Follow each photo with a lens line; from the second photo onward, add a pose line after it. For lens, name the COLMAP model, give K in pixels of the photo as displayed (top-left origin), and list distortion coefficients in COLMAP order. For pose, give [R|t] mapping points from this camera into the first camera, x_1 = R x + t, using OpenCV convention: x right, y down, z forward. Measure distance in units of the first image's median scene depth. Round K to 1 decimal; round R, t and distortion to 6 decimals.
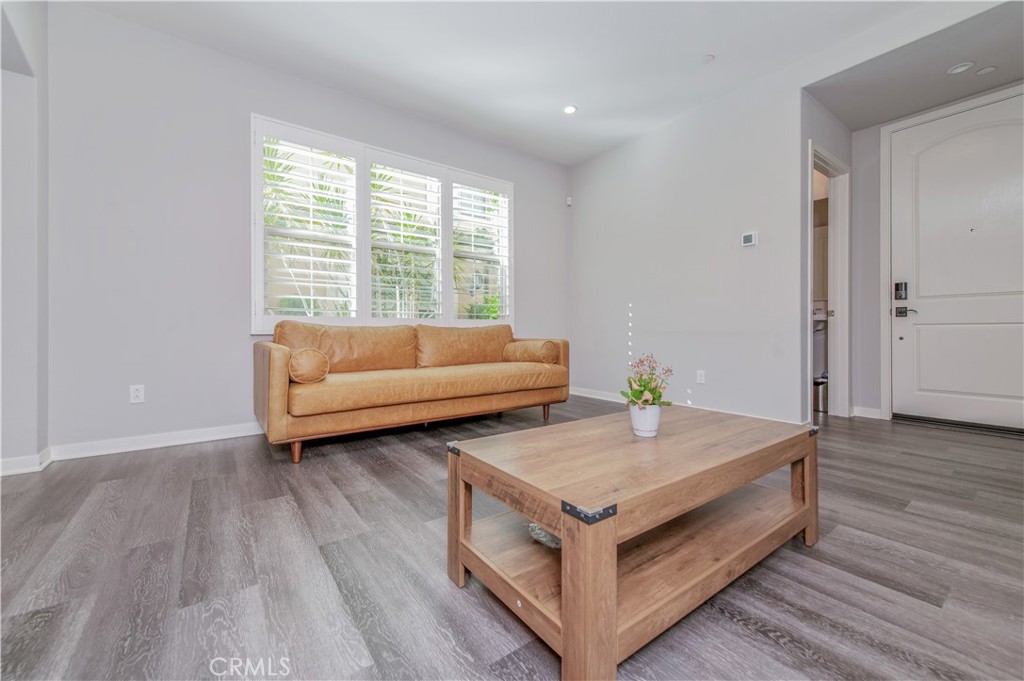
lens RADIAL K [[403.8, 0, 512.0], [0, 403.8, 340.5], [0, 0, 1]] dist [0.000786, -0.000187]
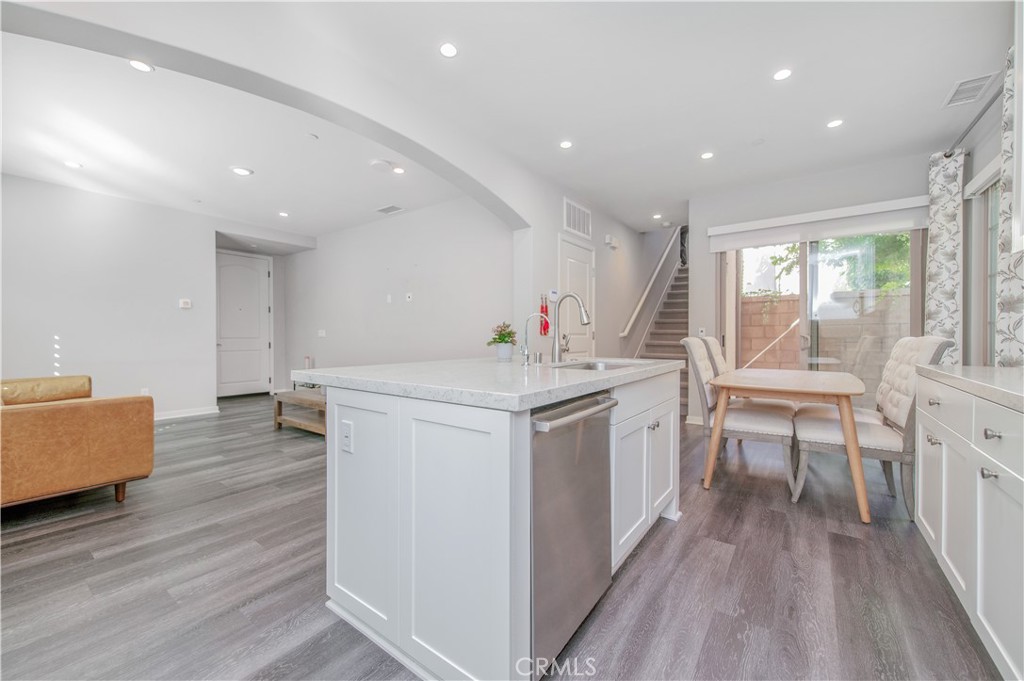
lens RADIAL K [[404.8, 0, 512.0], [0, 404.8, 340.5], [0, 0, 1]] dist [0.021259, -0.000484]
pose [[-0.298228, -0.004715, 0.954483, -3.774527], [0.016978, 0.999803, 0.010243, -0.240080], [-0.954344, 0.019260, -0.298089, 0.617404]]
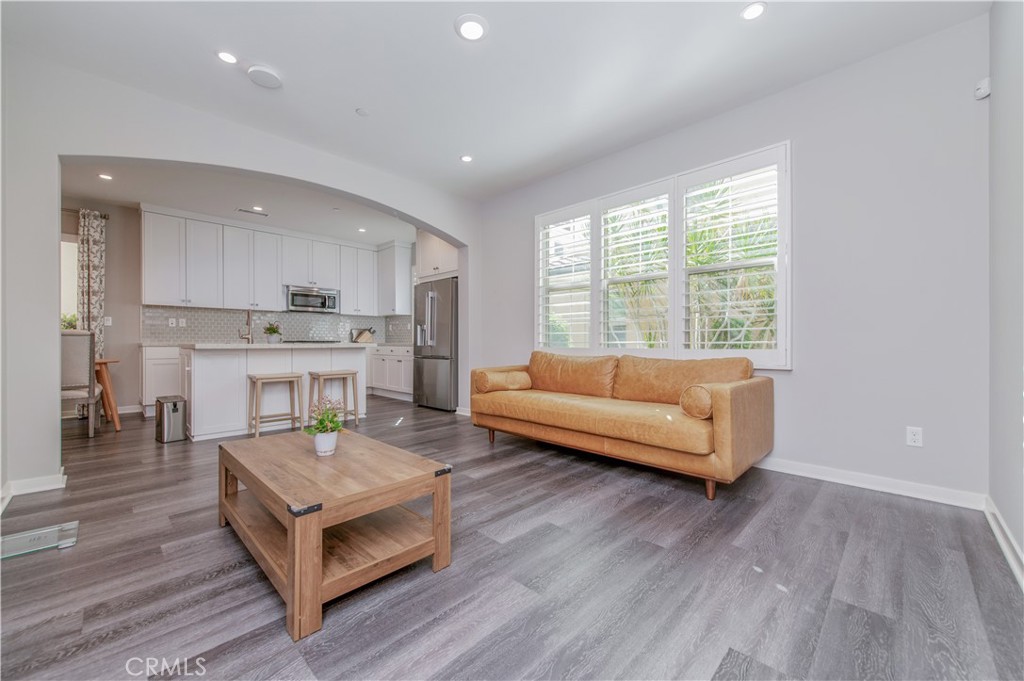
lens RADIAL K [[404.8, 0, 512.0], [0, 404.8, 340.5], [0, 0, 1]] dist [0.021259, -0.000484]
pose [[0.161318, 0.001049, -0.986902, 2.076336], [-0.017085, 0.999853, -0.001730, -0.194218], [0.986755, 0.017140, 0.161313, 1.590889]]
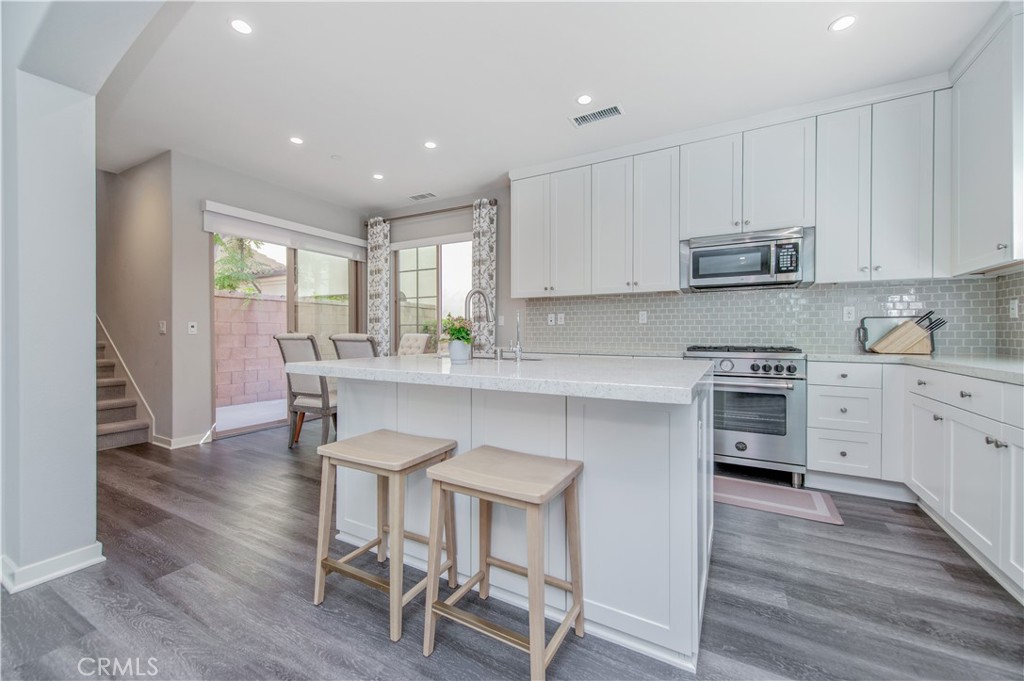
lens RADIAL K [[404.8, 0, 512.0], [0, 404.8, 340.5], [0, 0, 1]] dist [0.021259, -0.000484]
pose [[-0.912010, 0.007608, -0.410096, -1.403686], [-0.005952, 0.999477, 0.031779, -0.267790], [0.410124, 0.031424, -0.911488, 1.590016]]
